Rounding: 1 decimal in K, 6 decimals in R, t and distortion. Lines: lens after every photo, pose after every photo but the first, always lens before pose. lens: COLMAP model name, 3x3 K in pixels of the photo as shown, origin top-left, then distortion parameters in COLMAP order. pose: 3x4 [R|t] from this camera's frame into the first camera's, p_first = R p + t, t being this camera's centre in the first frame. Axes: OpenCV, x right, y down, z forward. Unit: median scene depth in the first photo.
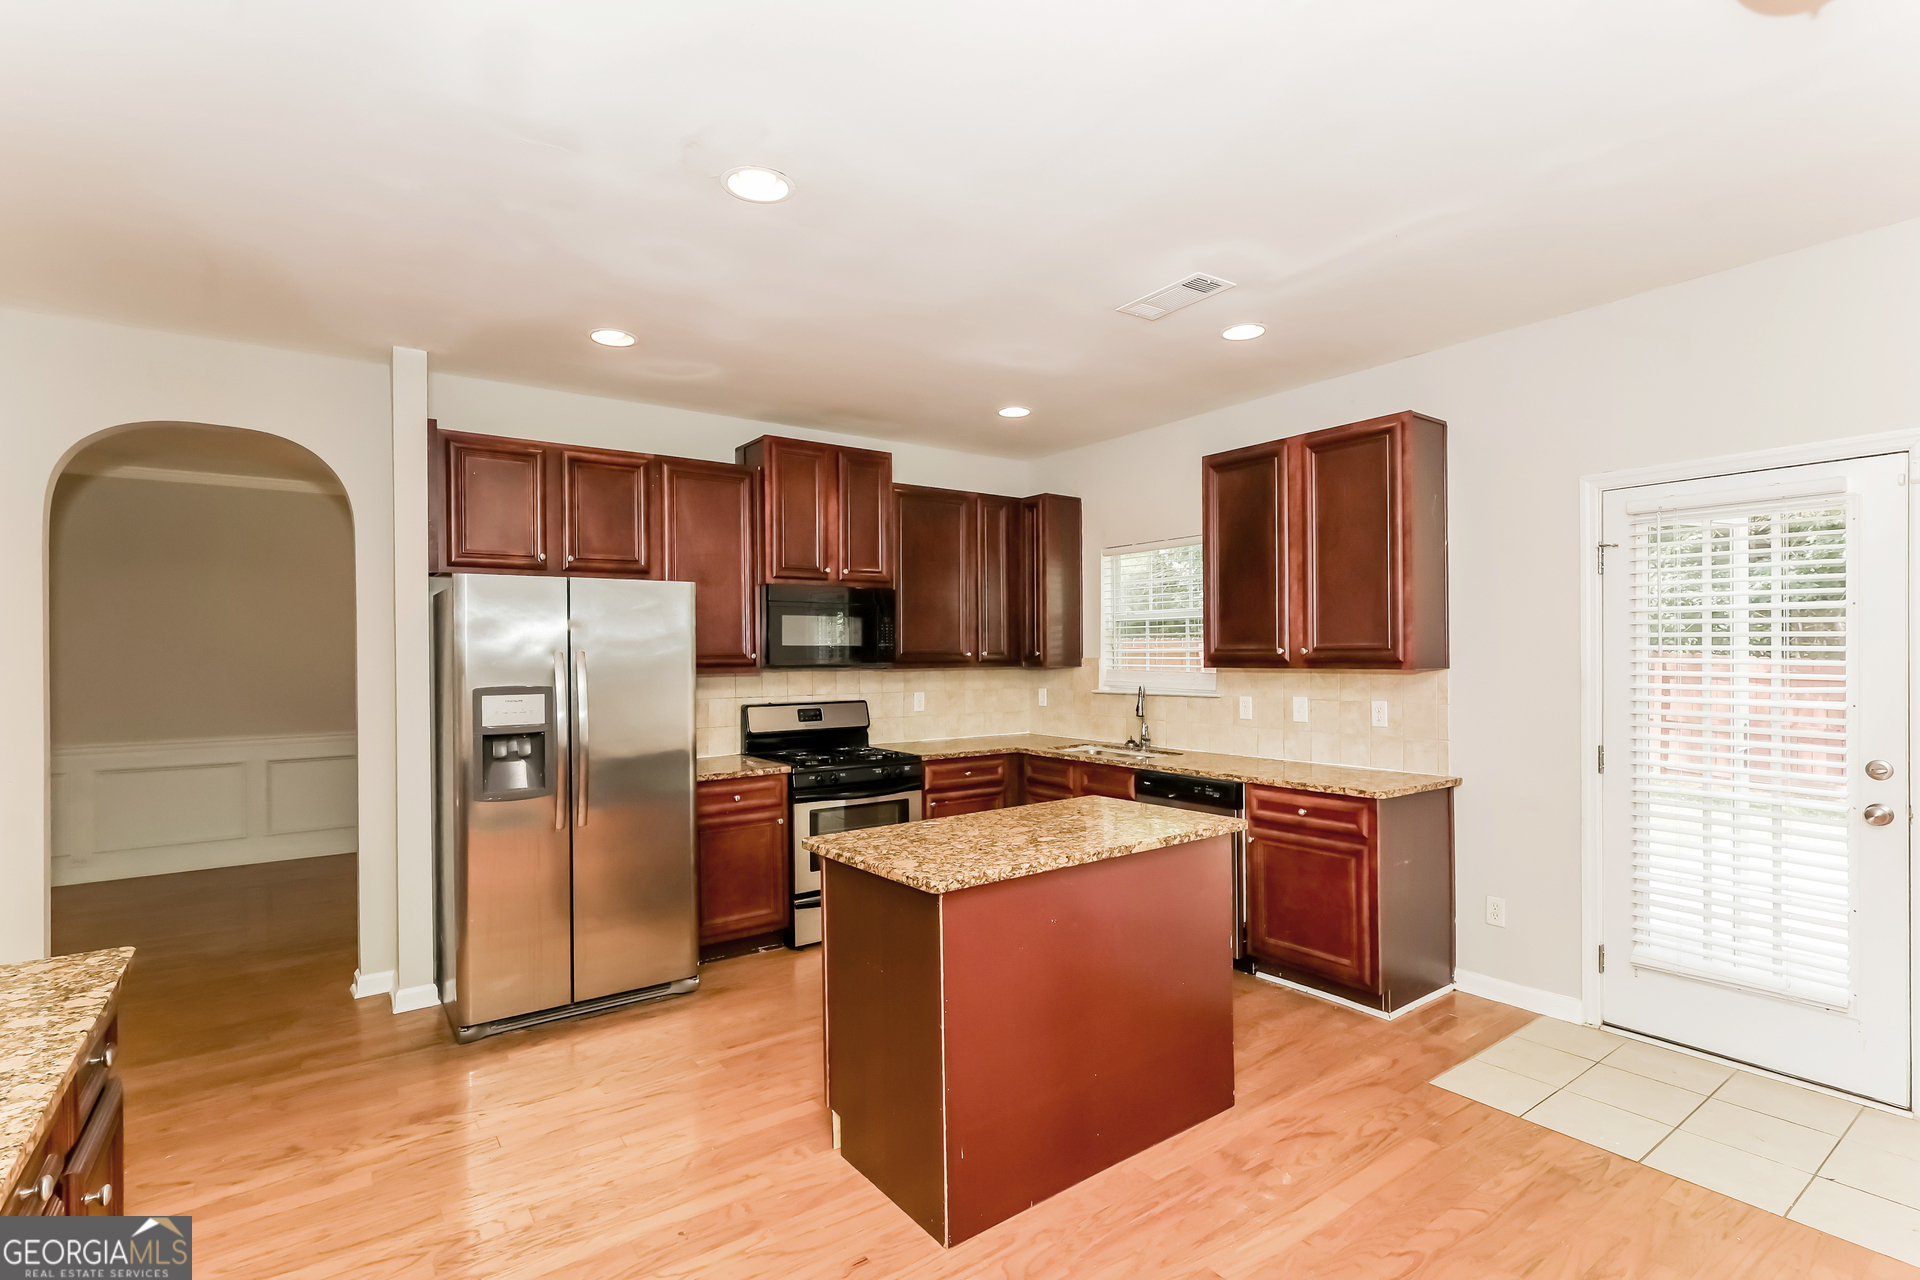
lens RADIAL K [[904.0, 0, 954.4], [0, 904.0, 651.4], [0, 0, 1]] dist [0.003730, 0.000347]
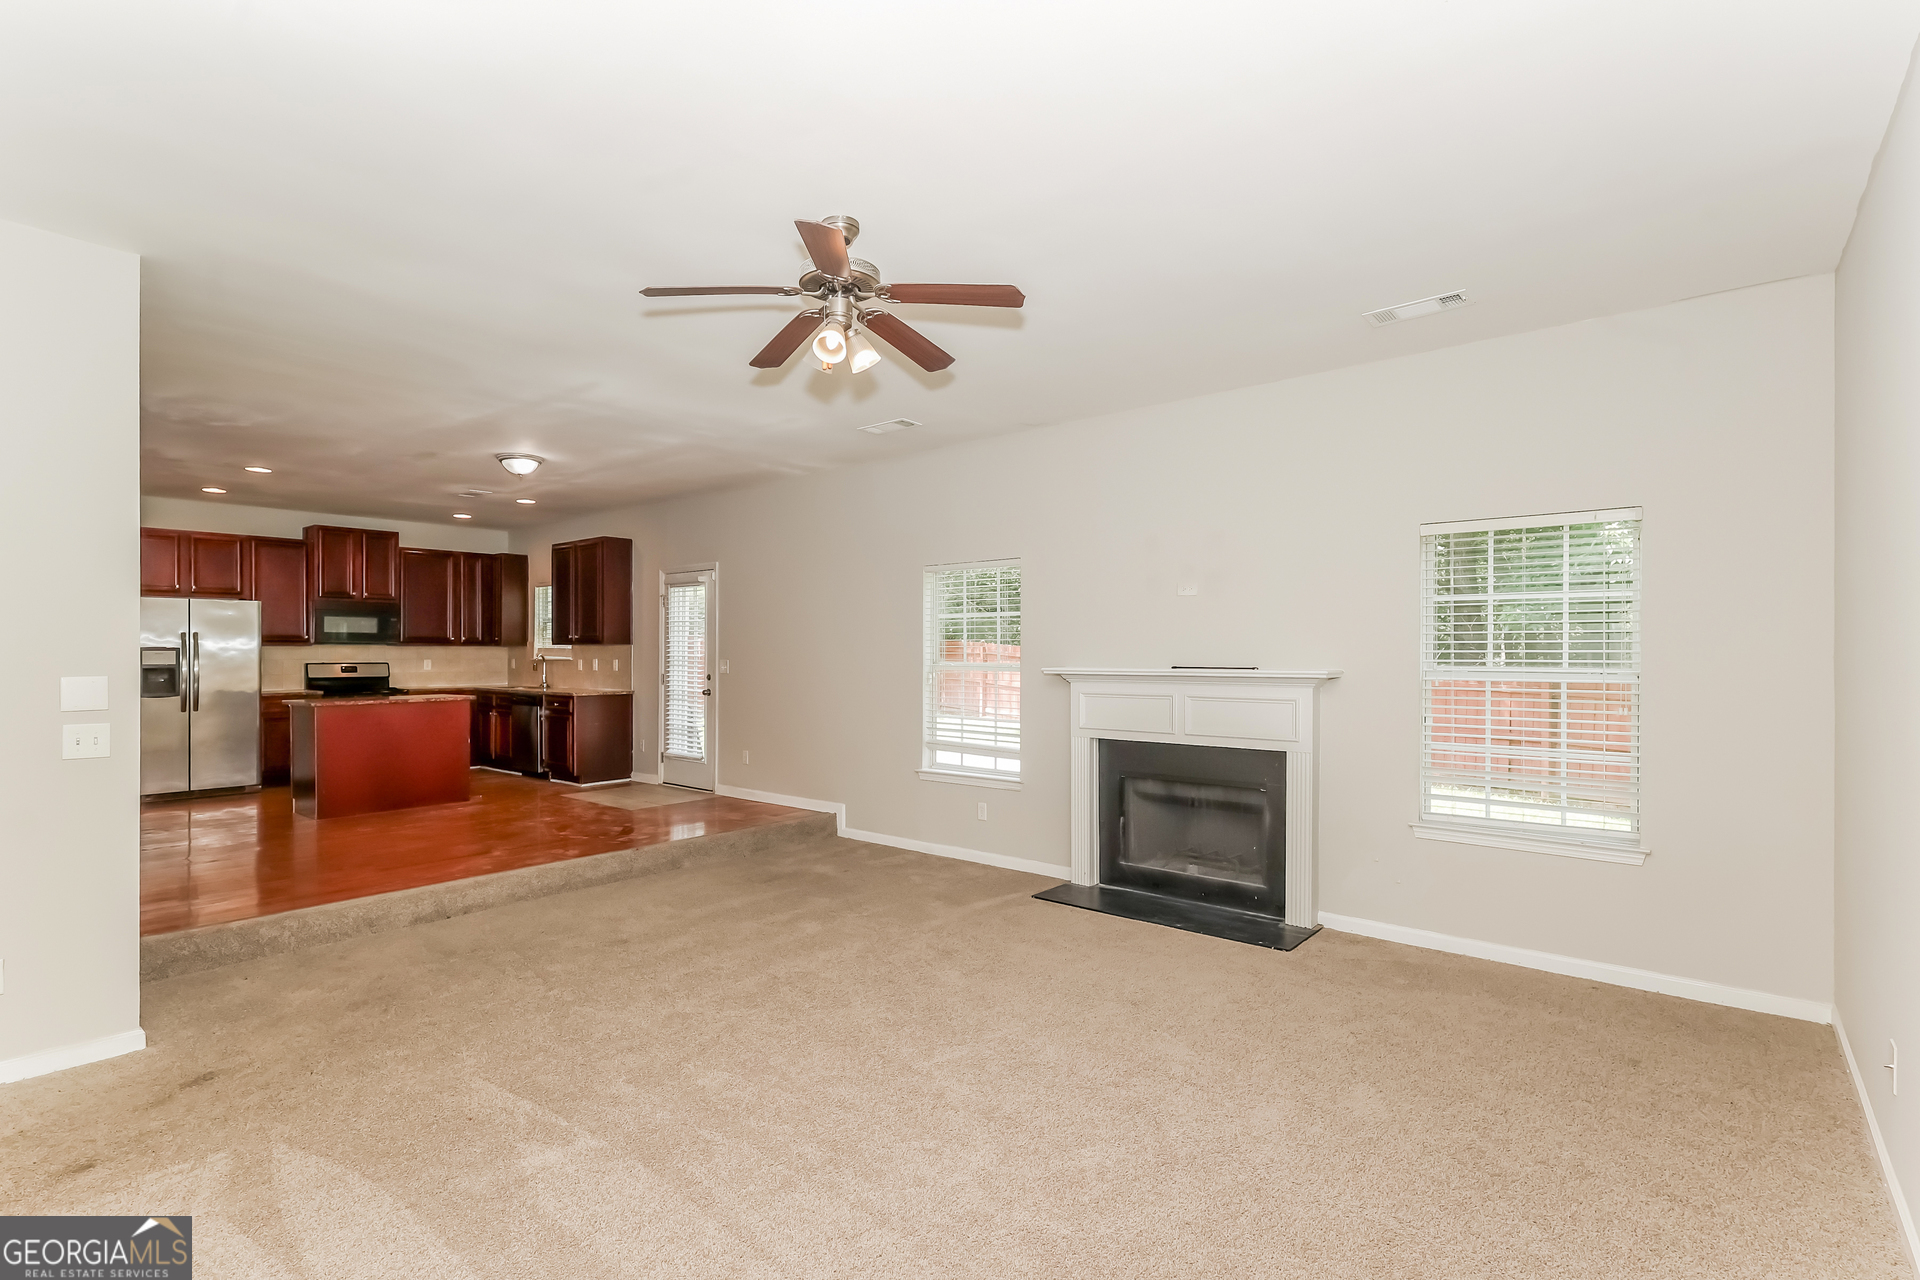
lens RADIAL K [[904.0, 0, 949.9], [0, 904.0, 642.1], [0, 0, 1]] dist [0.003730, 0.000347]
pose [[0.970417, 0.010352, 0.241213, 0.654456], [-0.008184, 0.999917, -0.009985, 0.024363], [-0.241296, 0.007715, 0.970421, -1.238205]]
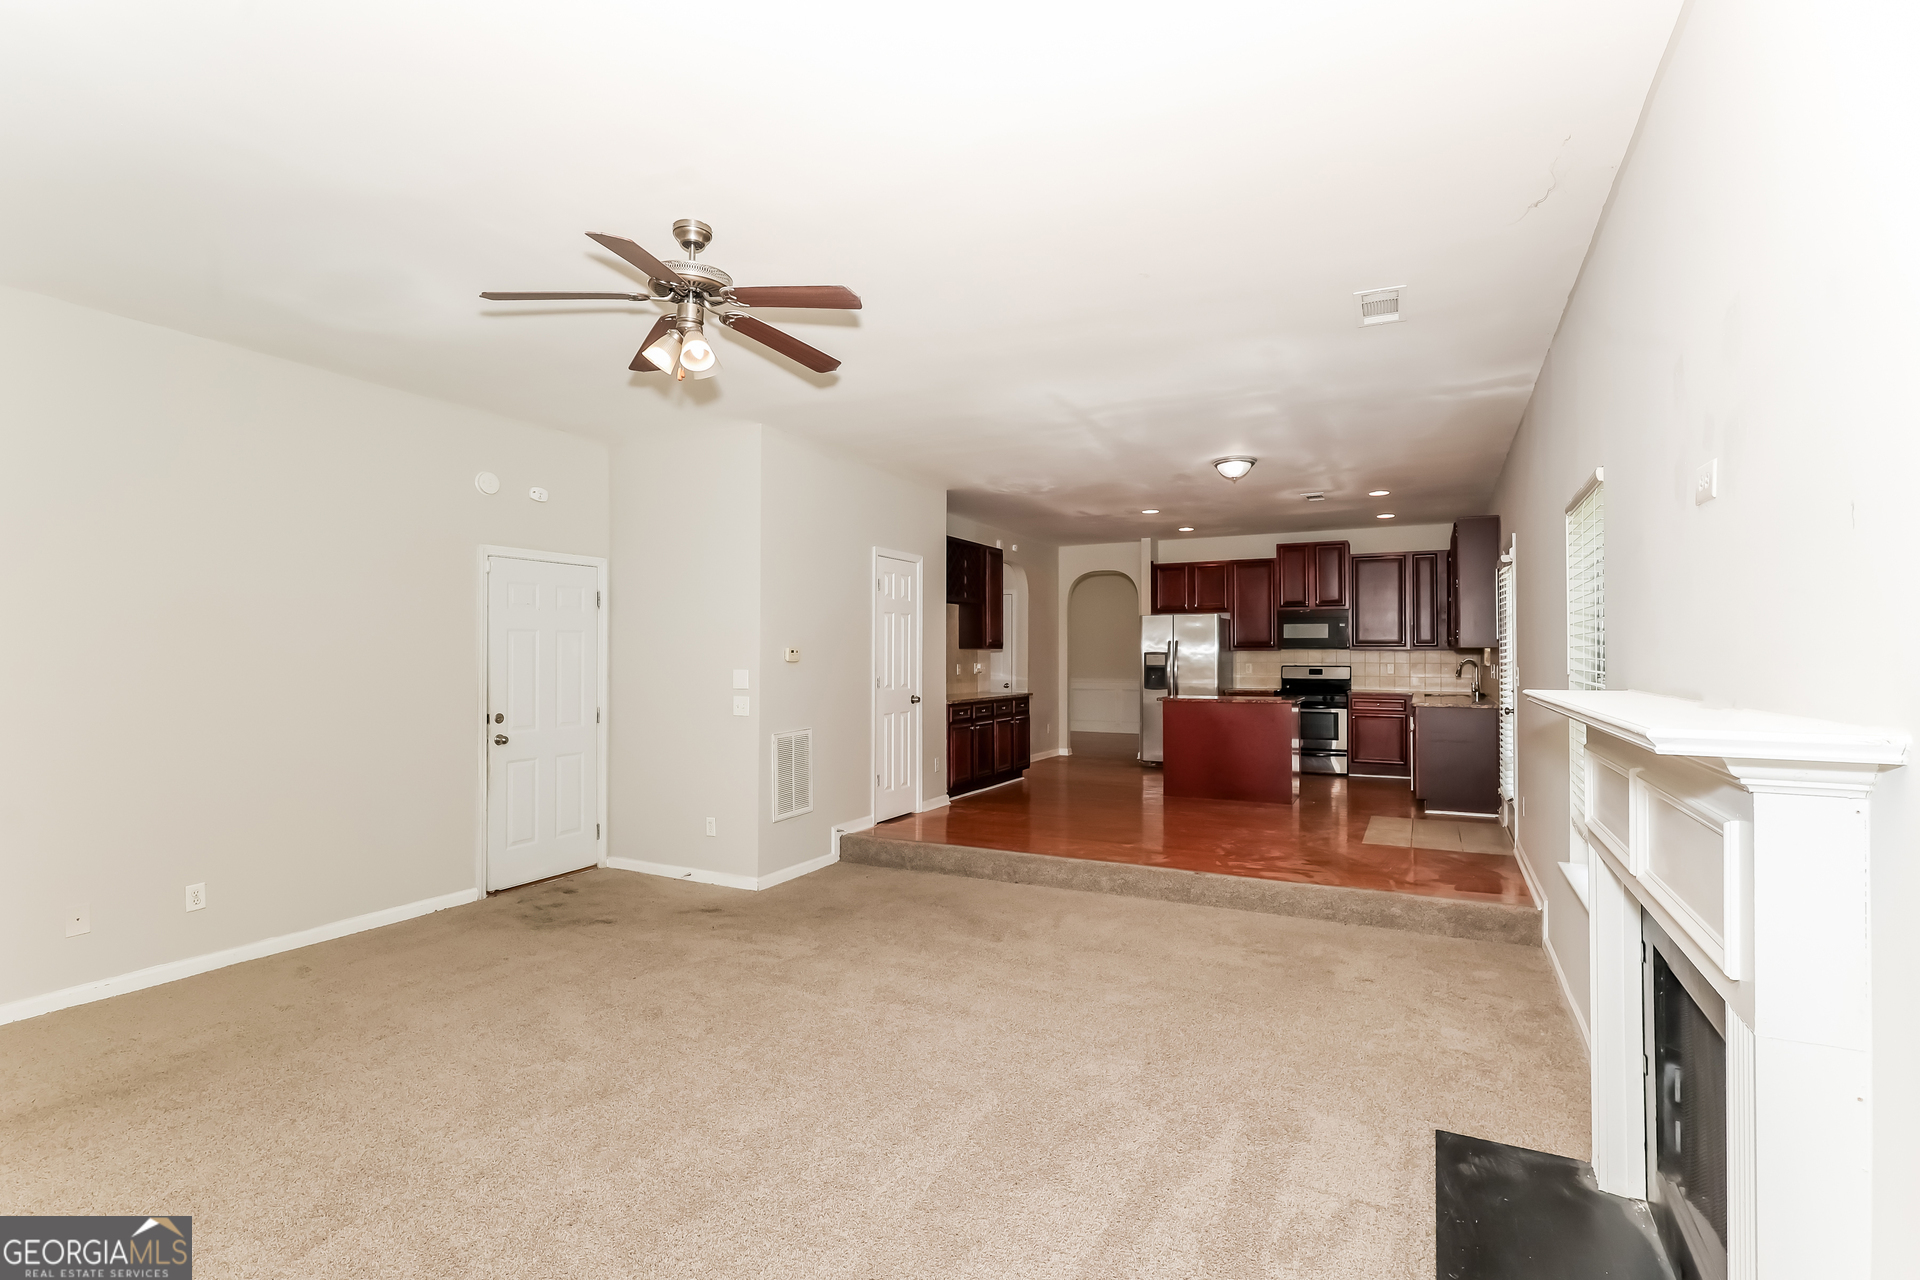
lens RADIAL K [[904.0, 0, 977.0], [0, 904.0, 628.8], [0, 0, 1]] dist [0.003730, 0.000347]
pose [[0.467715, -0.019018, -0.883675, 1.422693], [-0.000314, 0.999765, -0.021683, 0.019541], [0.883879, 0.010418, 0.467599, -0.699866]]
